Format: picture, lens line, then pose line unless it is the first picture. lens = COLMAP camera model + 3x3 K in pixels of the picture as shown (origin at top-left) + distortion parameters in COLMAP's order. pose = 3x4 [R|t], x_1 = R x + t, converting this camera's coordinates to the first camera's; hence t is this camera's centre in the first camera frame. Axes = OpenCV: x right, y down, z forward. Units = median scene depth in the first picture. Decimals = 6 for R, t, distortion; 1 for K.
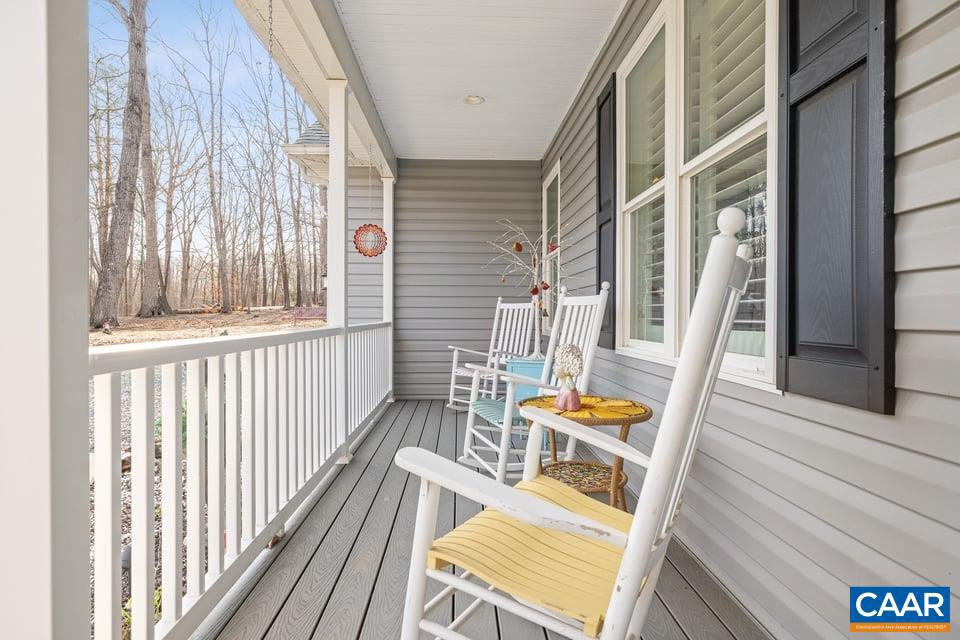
lens RADIAL K [[496.1, 0, 480.0], [0, 496.1, 320.0], [0, 0, 1]] dist [-0.002493, -0.000363]
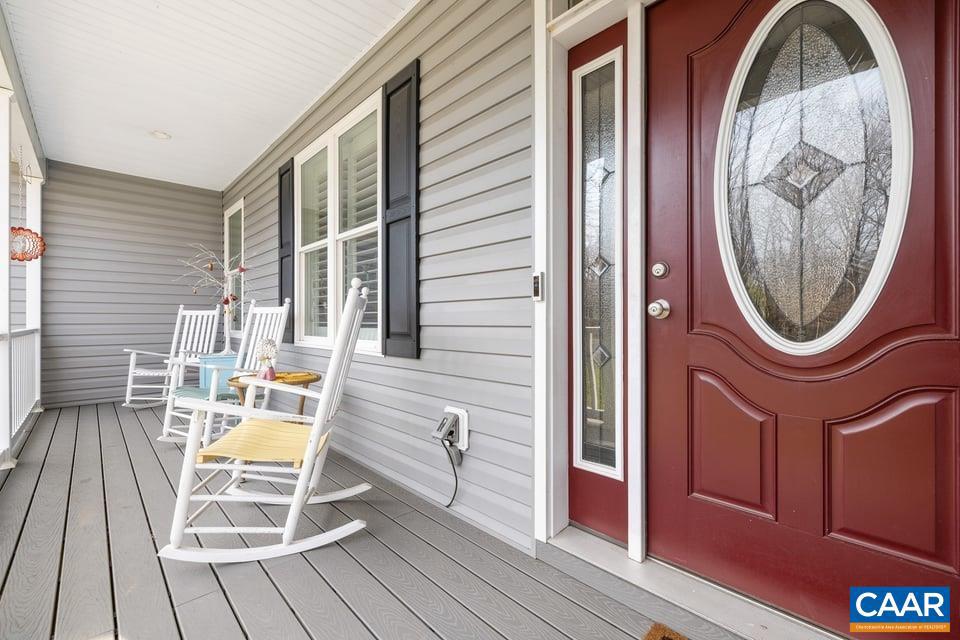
lens RADIAL K [[401.9, 0, 483.5], [0, 401.9, 318.6], [0, 0, 1]] dist [0.002083, 0.000366]
pose [[0.743931, -0.000266, 0.668256, -0.114839], [0.009718, 0.999898, -0.010421, 0.003365], [-0.668186, 0.014246, 0.743858, -0.287337]]
